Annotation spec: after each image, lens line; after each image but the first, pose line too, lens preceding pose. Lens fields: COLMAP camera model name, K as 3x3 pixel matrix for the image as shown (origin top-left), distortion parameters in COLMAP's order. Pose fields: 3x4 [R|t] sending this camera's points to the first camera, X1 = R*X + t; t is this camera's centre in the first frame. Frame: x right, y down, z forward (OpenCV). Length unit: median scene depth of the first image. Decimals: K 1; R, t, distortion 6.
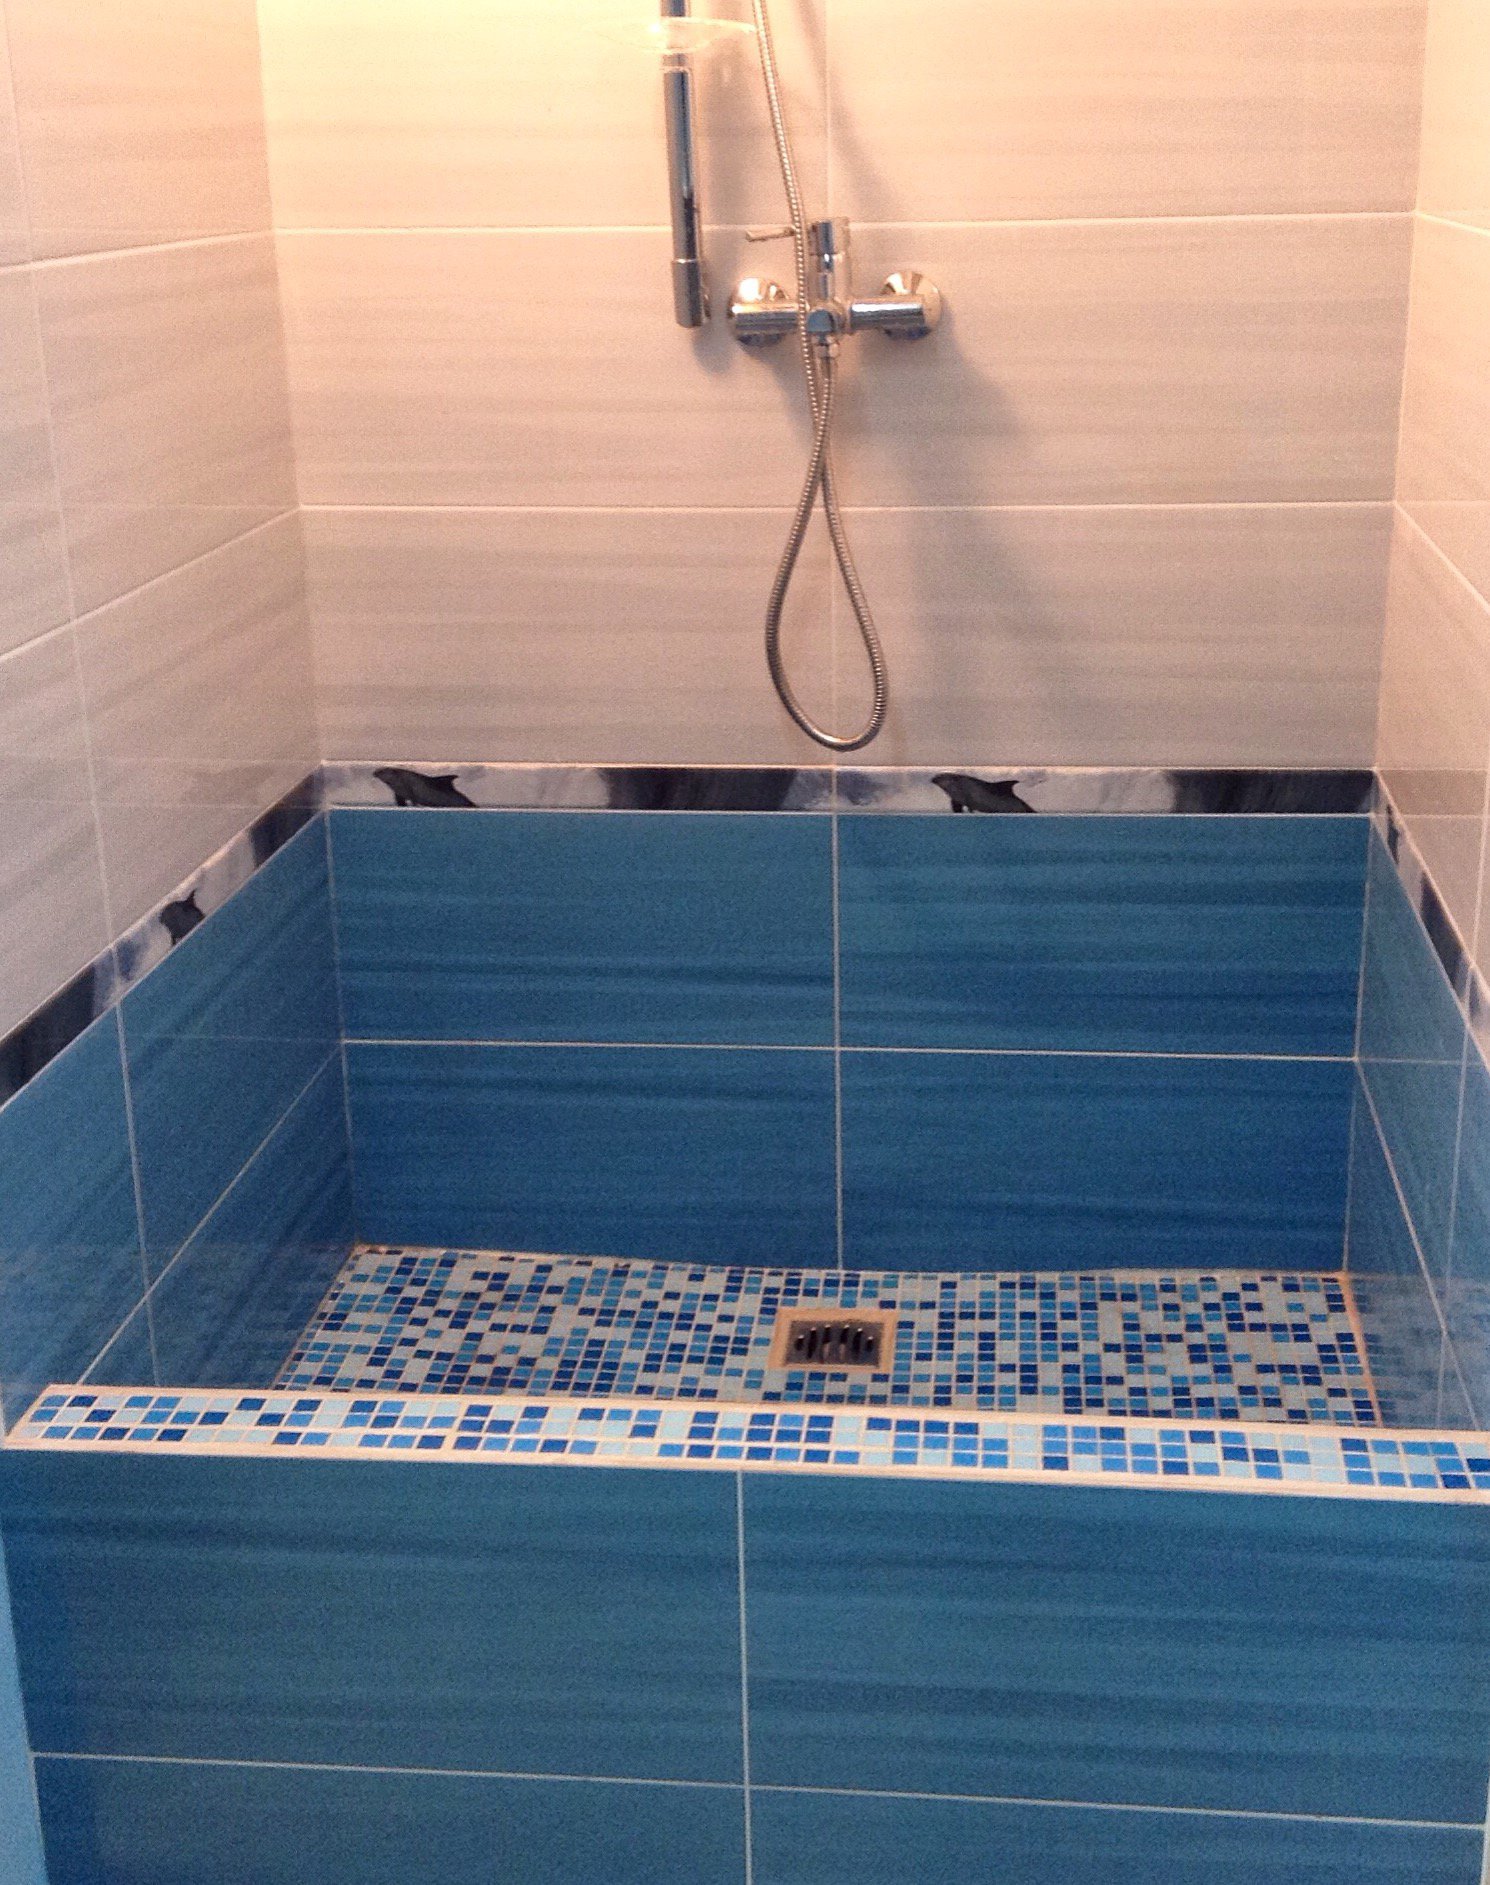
lens RADIAL K [[2487.4, 0, 747.6], [0, 2487.4, 951.7], [0, 0, 1]] dist [0.215919, 0.000000]
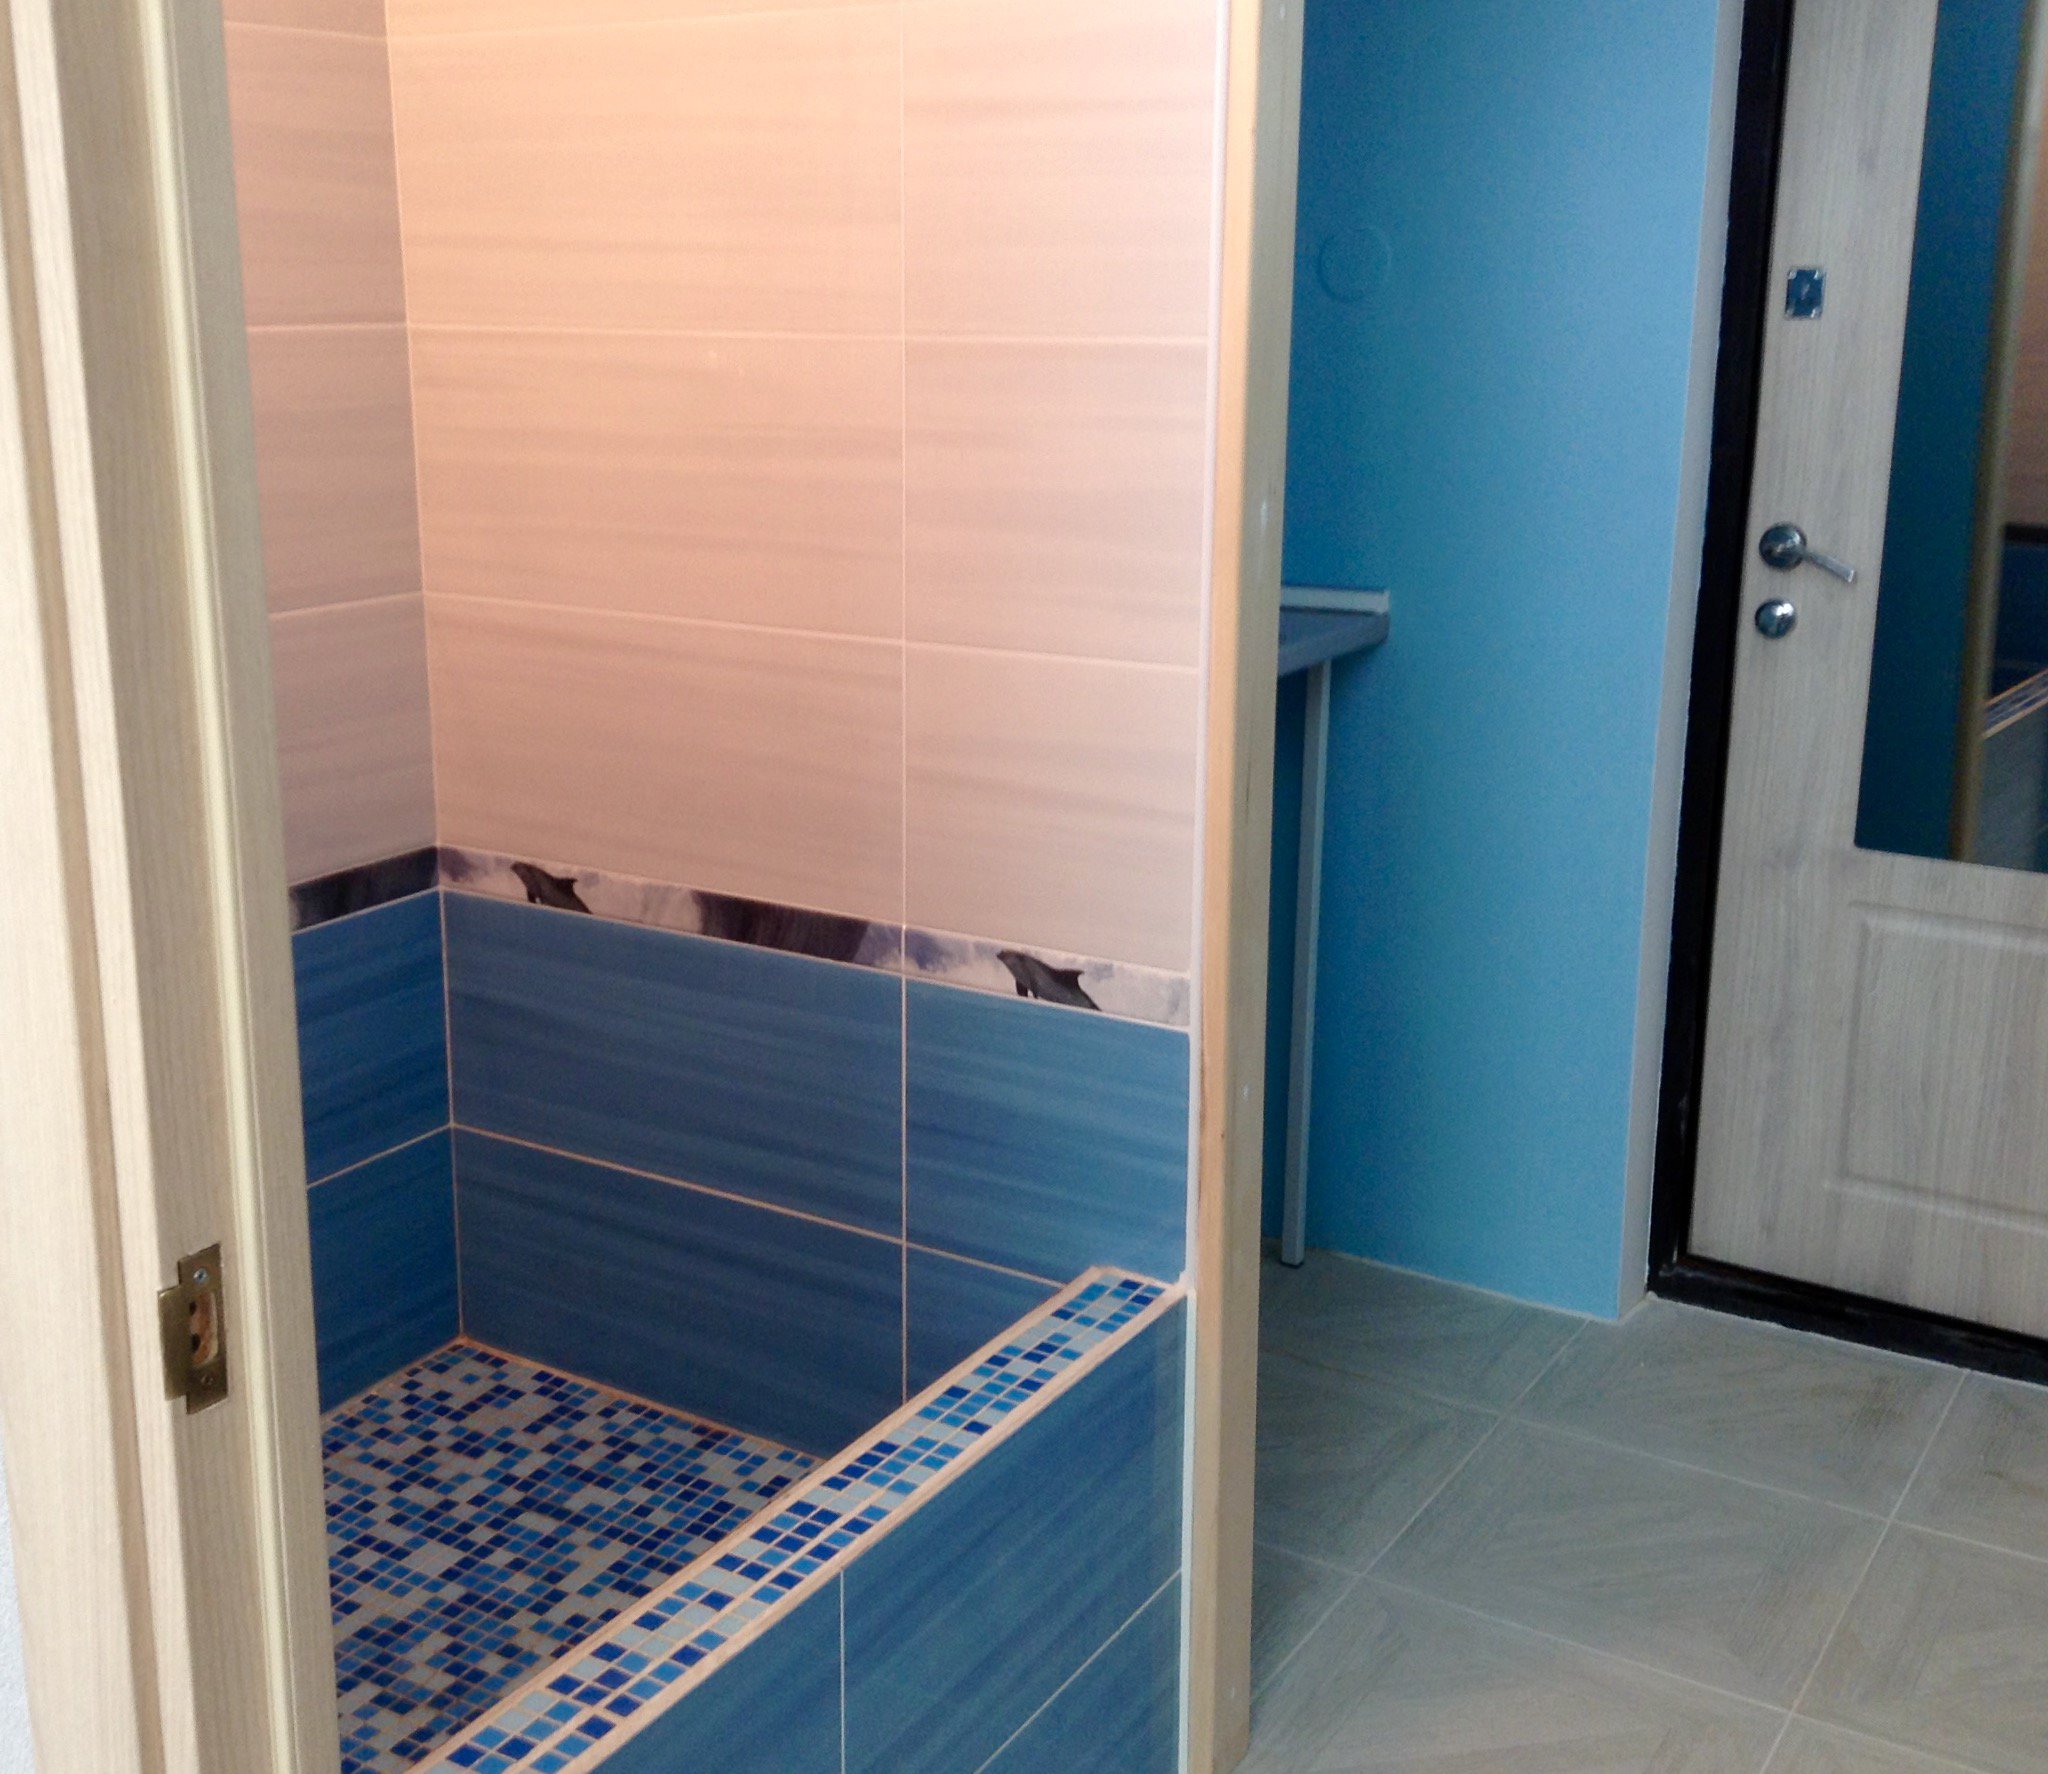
lens RADIAL K [[2451.3, 0, 1019.1], [0, 2451.3, 876.8], [0, 0, 1]] dist [0.091458, 0.000000]
pose [[0.435847, -0.214143, 0.874174, -0.713207], [0.287937, 0.953411, 0.089994, -0.107209], [-0.852719, 0.212483, 0.477201, 0.416620]]
